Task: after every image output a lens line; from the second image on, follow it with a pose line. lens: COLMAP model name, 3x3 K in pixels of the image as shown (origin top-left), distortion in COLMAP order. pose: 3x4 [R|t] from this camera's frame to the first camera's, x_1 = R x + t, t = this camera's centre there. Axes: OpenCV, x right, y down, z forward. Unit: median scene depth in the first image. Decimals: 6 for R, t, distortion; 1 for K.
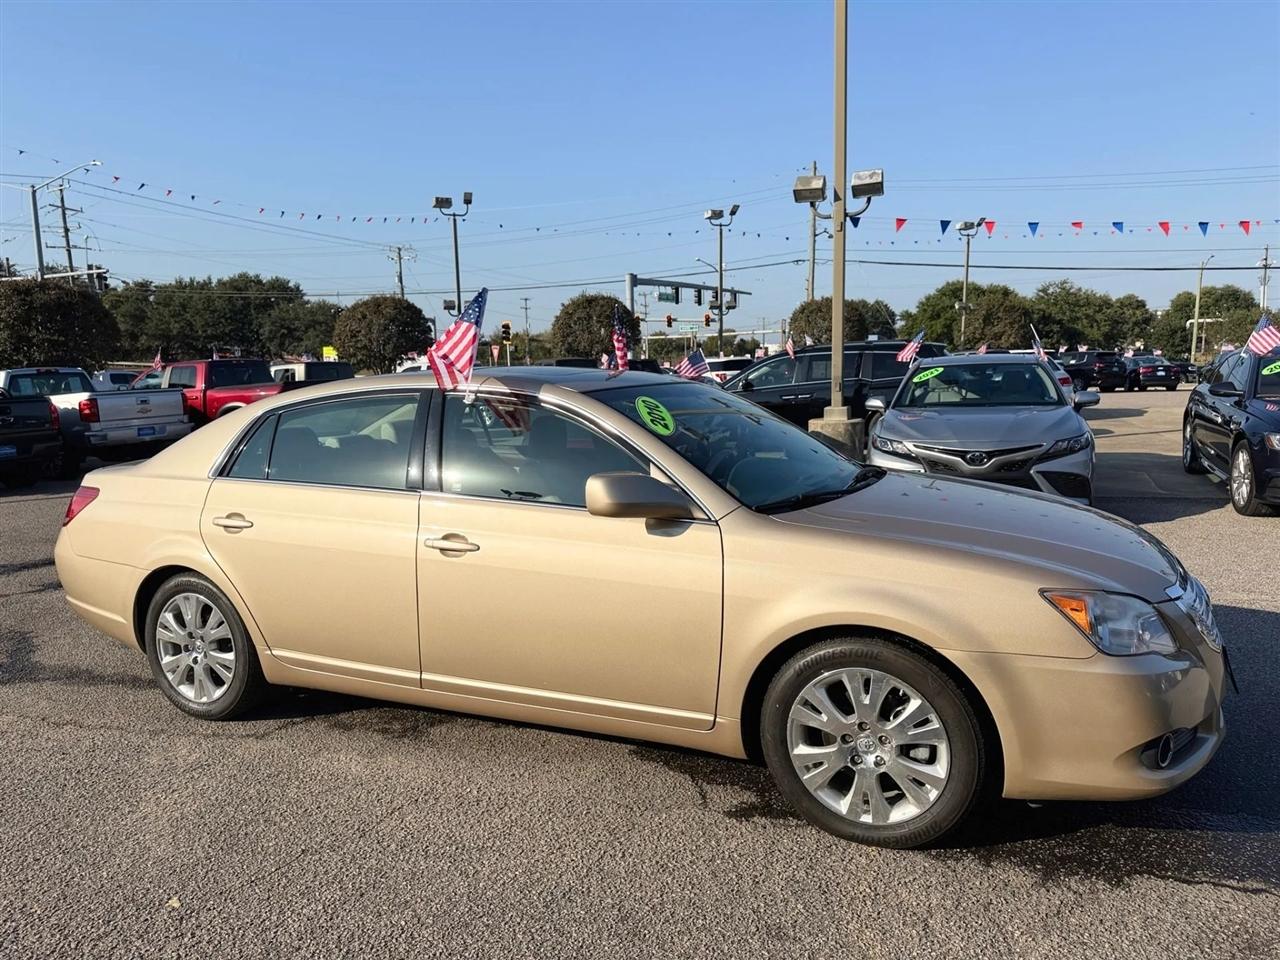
lens RADIAL K [[904.9, 0, 635.9], [0, 904.9, 493.0], [0, 0, 1]] dist [0.035440, -0.044762]
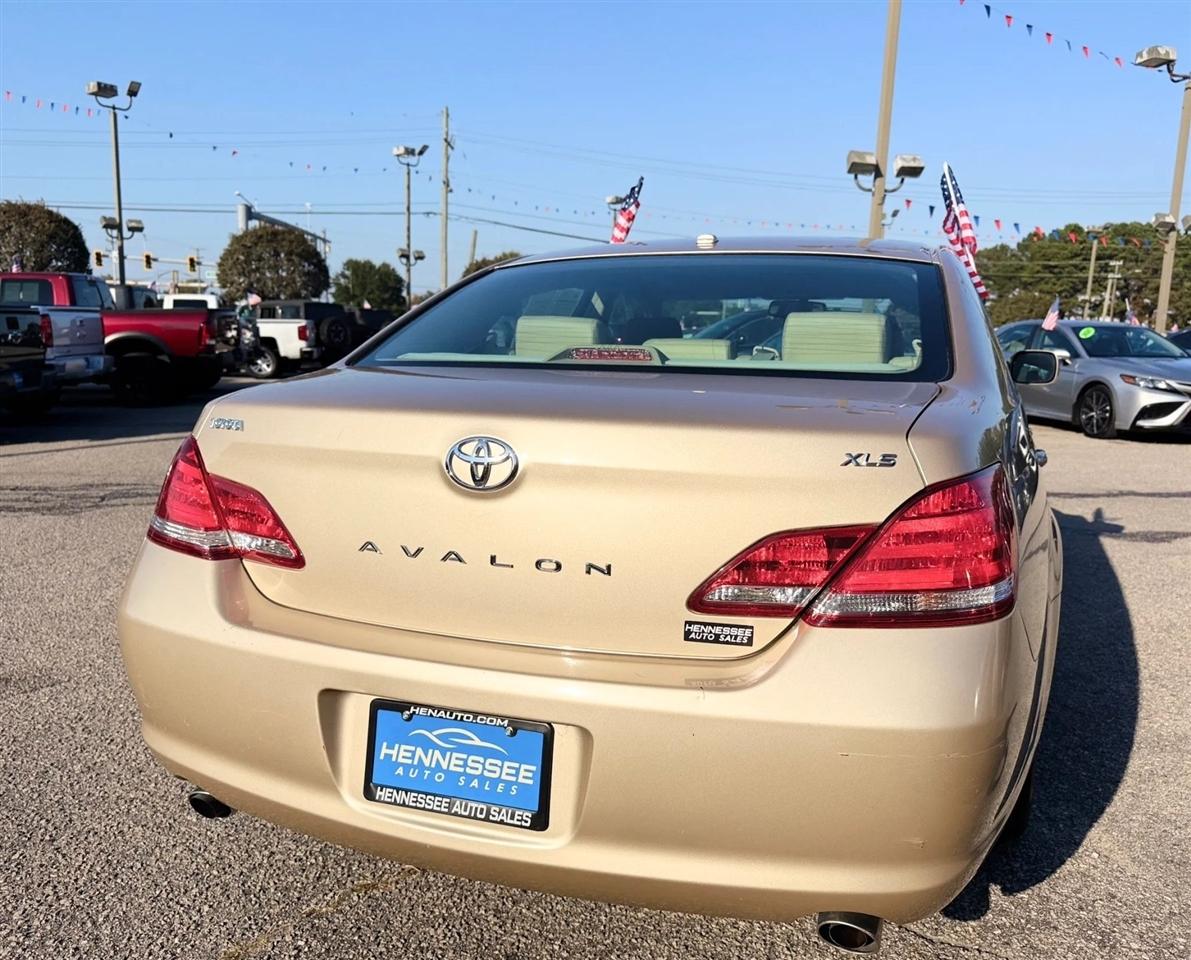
lens RADIAL K [[982.1, 0, 604.2], [0, 982.1, 517.8], [0, 0, 1]] dist [0.024594, -0.032114]
pose [[0.861046, -0.042842, 0.506719, -0.282152], [0.020459, 0.998557, 0.049659, 0.013555], [-0.508115, -0.032391, 0.860680, 0.042222]]
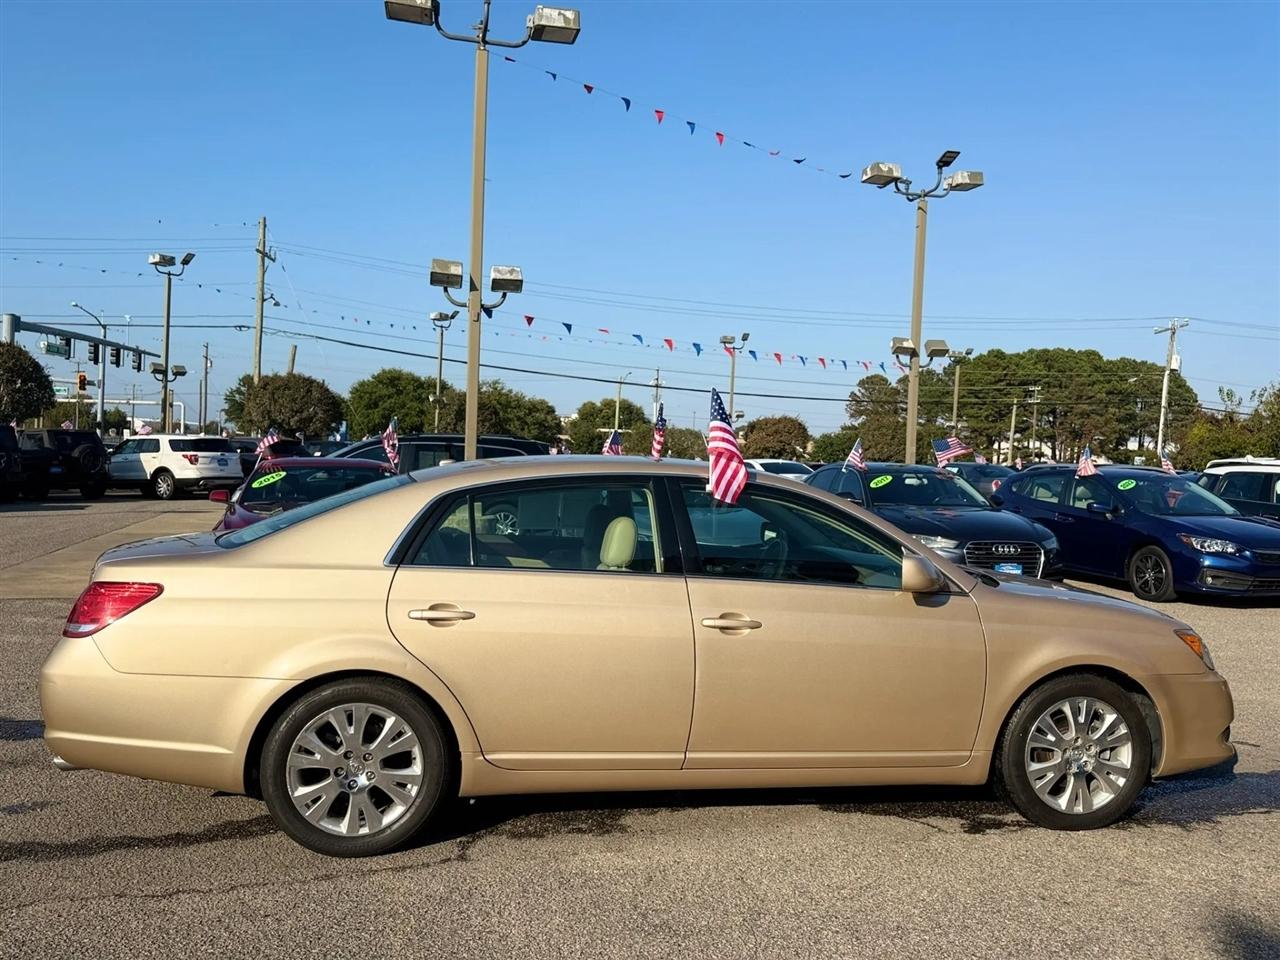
lens RADIAL K [[1022.1, 0, 641.9], [0, 1022.1, 507.0], [0, 0, 1]] dist [0.076716, -0.108333]
pose [[0.822029, 0.026995, 0.568806, -0.091560], [0.023976, 0.996349, -0.081936, 0.001510], [-0.568941, 0.080991, 0.818380, 0.005822]]
